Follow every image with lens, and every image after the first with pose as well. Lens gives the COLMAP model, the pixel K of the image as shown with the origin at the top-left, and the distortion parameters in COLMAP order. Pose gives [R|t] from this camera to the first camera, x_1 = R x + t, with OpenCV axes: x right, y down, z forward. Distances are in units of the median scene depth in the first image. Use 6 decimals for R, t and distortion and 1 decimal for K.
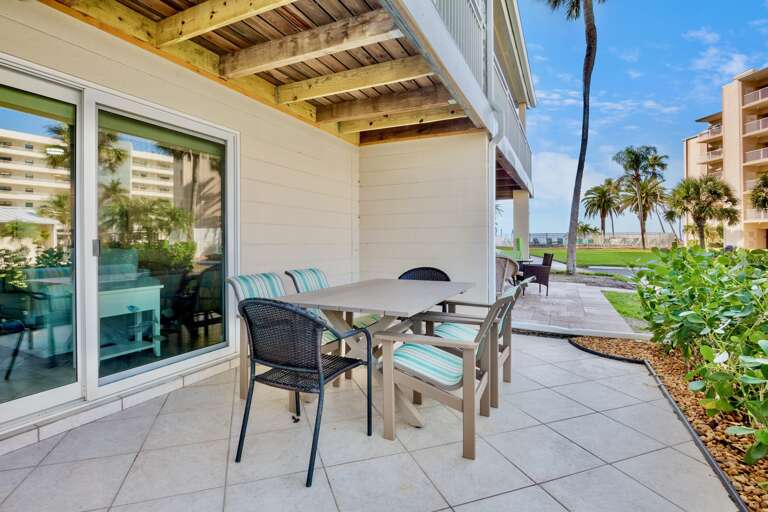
lens RADIAL K [[375.0, 0, 383.2], [0, 375.0, 241.8], [0, 0, 1]] dist [-0.001773, -0.000365]
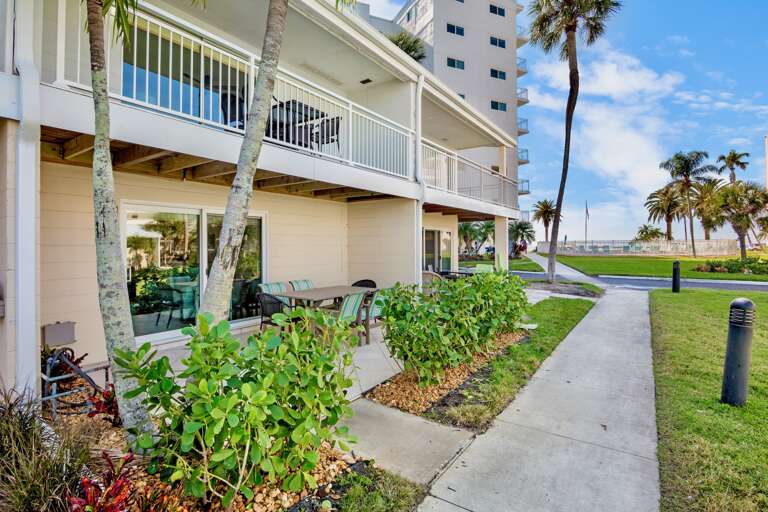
lens RADIAL K [[375.0, 0, 383.2], [0, 375.0, 241.8], [0, 0, 1]] dist [-0.001773, -0.000365]
pose [[0.987043, -0.002681, -0.160436, 0.079064], [0.001036, 0.999946, -0.010336, -0.015808], [0.160455, 0.010036, 0.986992, -0.129450]]
